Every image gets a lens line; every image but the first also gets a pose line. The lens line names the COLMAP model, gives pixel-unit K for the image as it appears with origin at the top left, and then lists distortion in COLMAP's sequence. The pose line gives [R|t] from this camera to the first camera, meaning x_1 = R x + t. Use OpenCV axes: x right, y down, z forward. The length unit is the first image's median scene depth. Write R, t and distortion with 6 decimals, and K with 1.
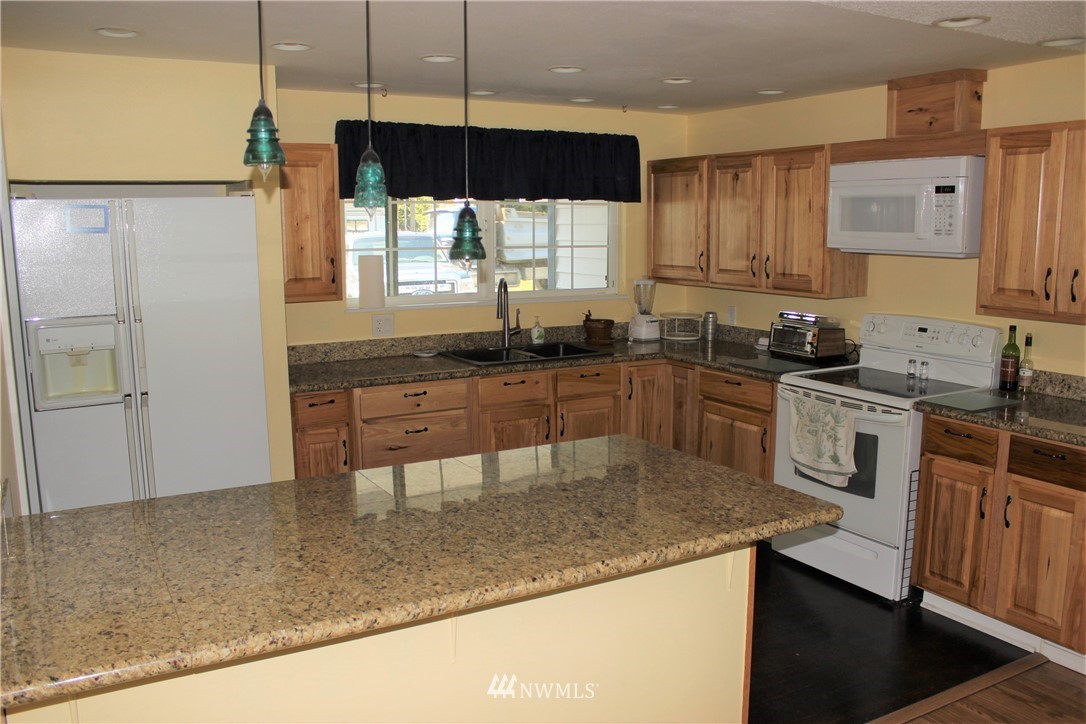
lens RADIAL K [[903.1, 0, 549.7], [0, 903.1, 372.9], [0, 0, 1]] dist [-0.167024, 0.145910]
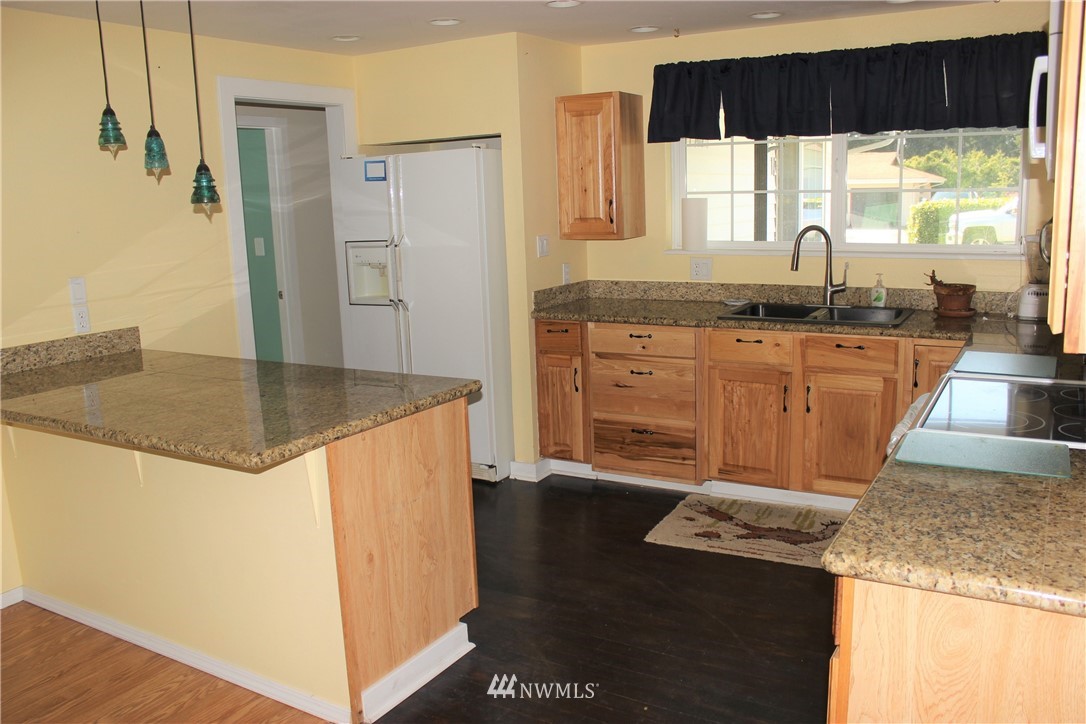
lens RADIAL K [[903.1, 0, 545.0], [0, 903.1, 368.2], [0, 0, 1]] dist [-0.167024, 0.145910]
pose [[0.495071, 0.154410, -0.855022, 0.638933], [-0.108507, 0.987365, 0.115483, -0.043745], [0.862050, 0.035603, 0.505571, 0.385581]]
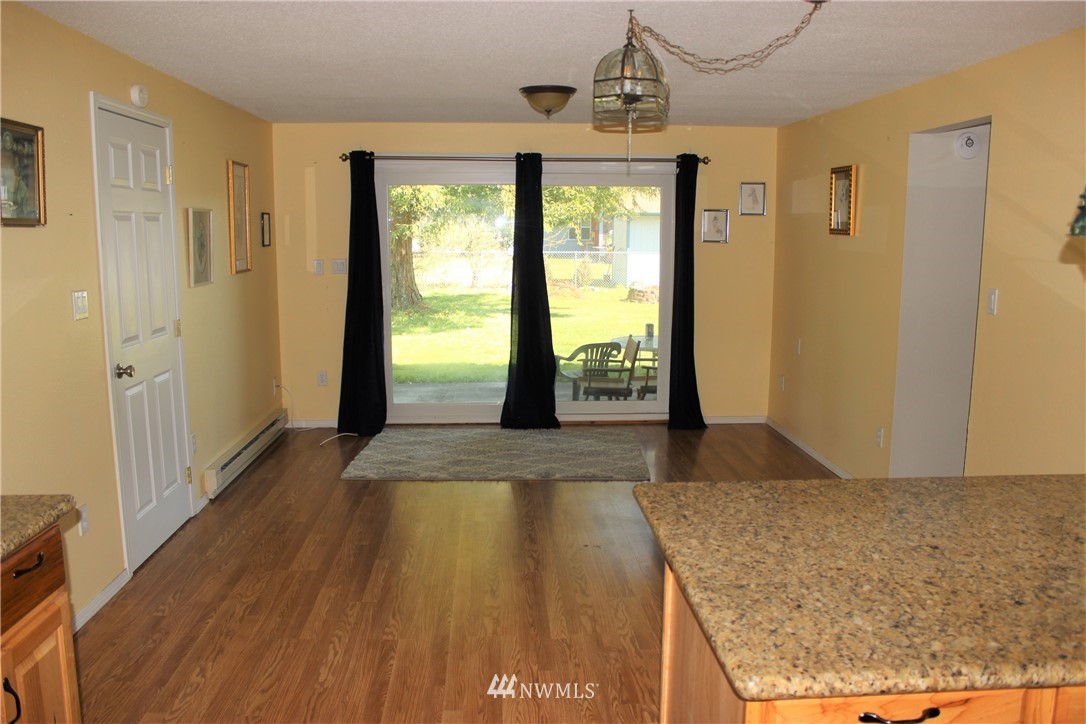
lens RADIAL K [[903.1, 0, 539.9], [0, 903.1, 368.3], [0, 0, 1]] dist [-0.167024, 0.145910]
pose [[-0.894366, -0.064400, 0.442675, -0.000947], [0.075694, 0.953526, 0.291649, -0.129882], [-0.440885, 0.294349, -0.847927, 0.907821]]
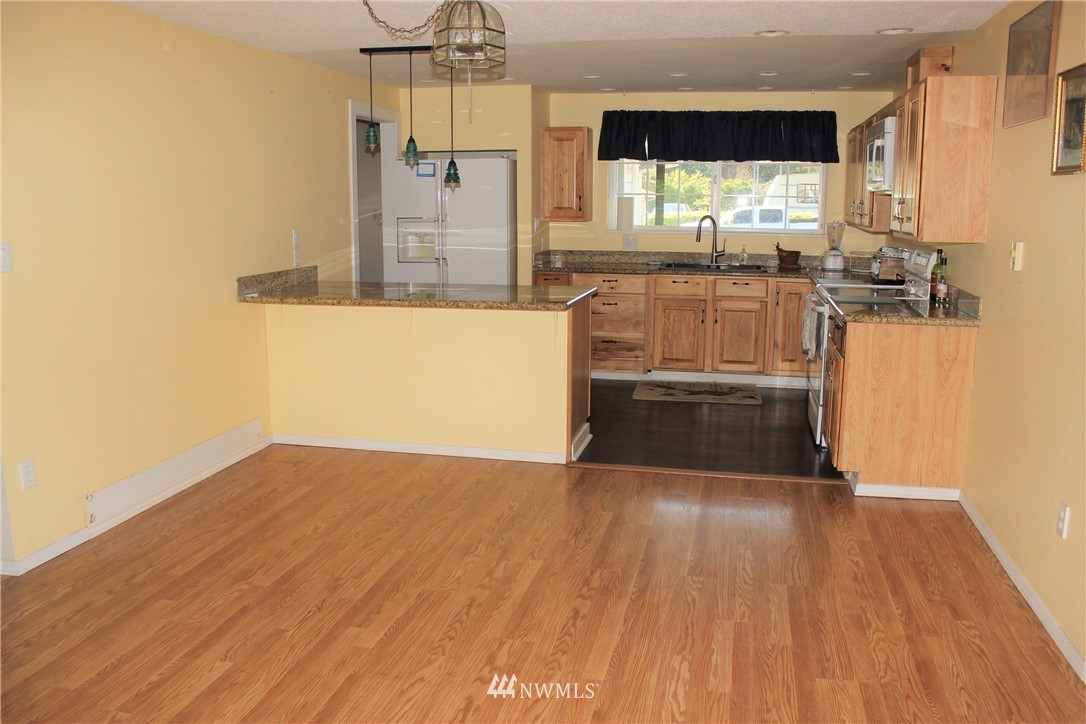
lens RADIAL K [[903.1, 0, 542.1], [0, 903.1, 364.6], [0, 0, 1]] dist [-0.167024, 0.145910]
pose [[0.738799, 0.129607, -0.661346, 0.814149], [-0.116275, 0.991131, 0.064344, 0.079477], [0.663820, 0.029361, 0.747316, -0.269700]]
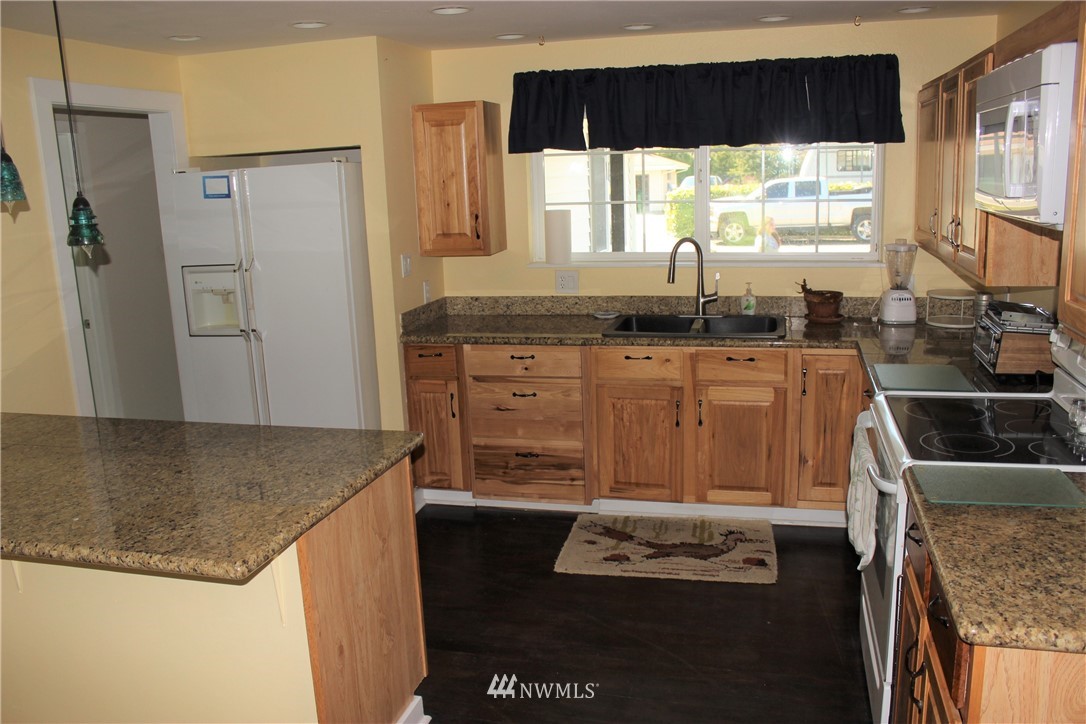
lens RADIAL K [[903.1, 0, 545.1], [0, 903.1, 368.1], [0, 0, 1]] dist [-0.167024, 0.145910]
pose [[0.712834, 0.128319, -0.689494, 0.519299], [-0.079400, 0.991564, 0.102450, -0.063611], [0.696824, -0.018284, 0.717009, 0.308021]]
